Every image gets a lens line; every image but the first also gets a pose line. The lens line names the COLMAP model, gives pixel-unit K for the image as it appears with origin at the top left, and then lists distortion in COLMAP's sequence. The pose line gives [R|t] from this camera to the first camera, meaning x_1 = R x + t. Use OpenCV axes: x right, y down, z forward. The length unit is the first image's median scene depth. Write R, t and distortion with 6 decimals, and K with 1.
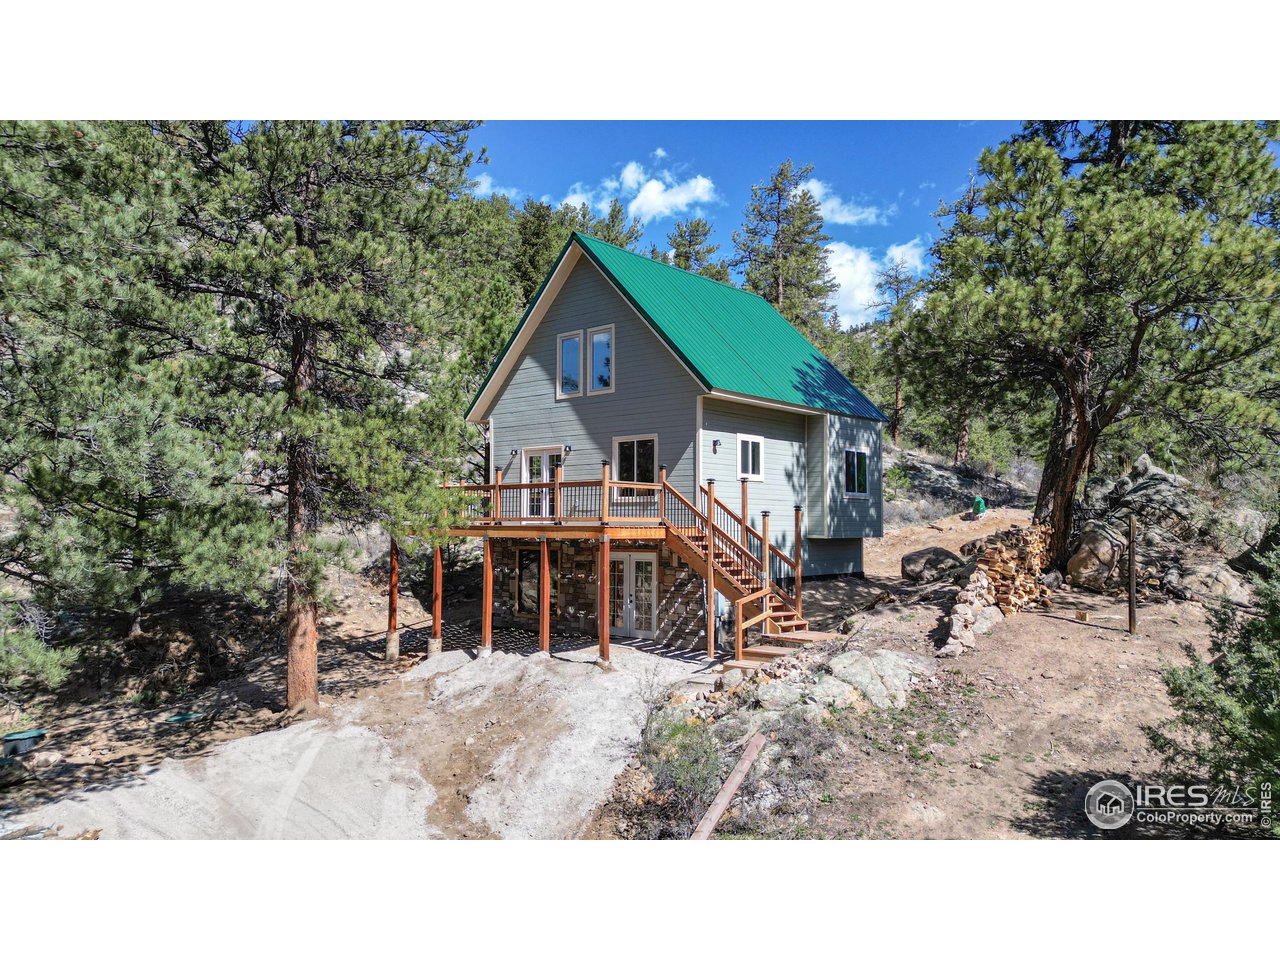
lens RADIAL K [[929.9, 0, 648.5], [0, 929.9, 477.0], [0, 0, 1]] dist [0.061732, -0.069725]
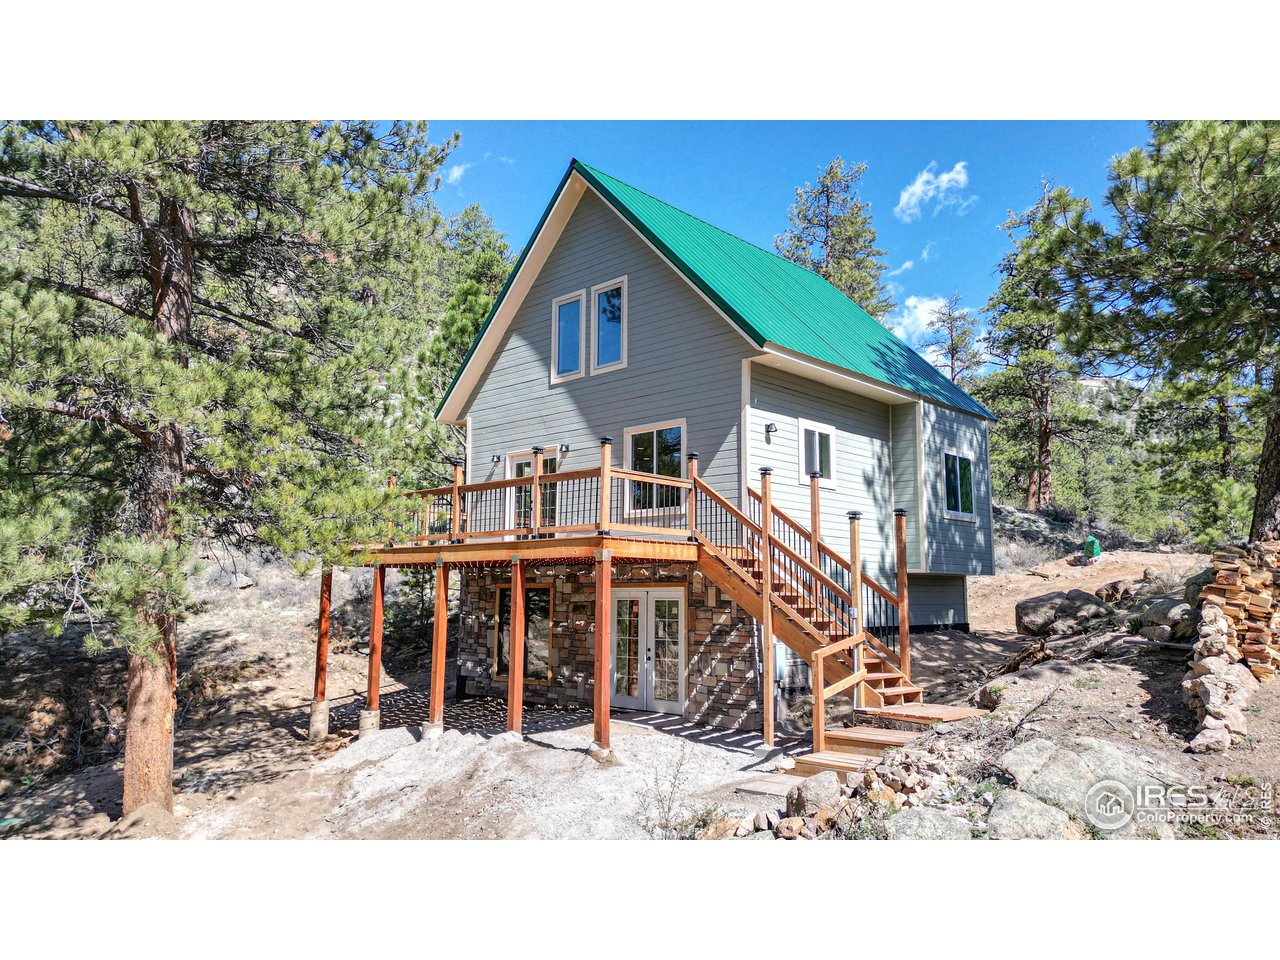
lens RADIAL K [[929.9, 0, 644.8], [0, 929.9, 468.4], [0, 0, 1]] dist [0.061732, -0.069725]
pose [[0.999229, -0.001603, -0.039235, 0.006993], [-0.001669, 0.996529, -0.083230, 0.057586], [0.039232, 0.083231, 0.995758, 0.335192]]
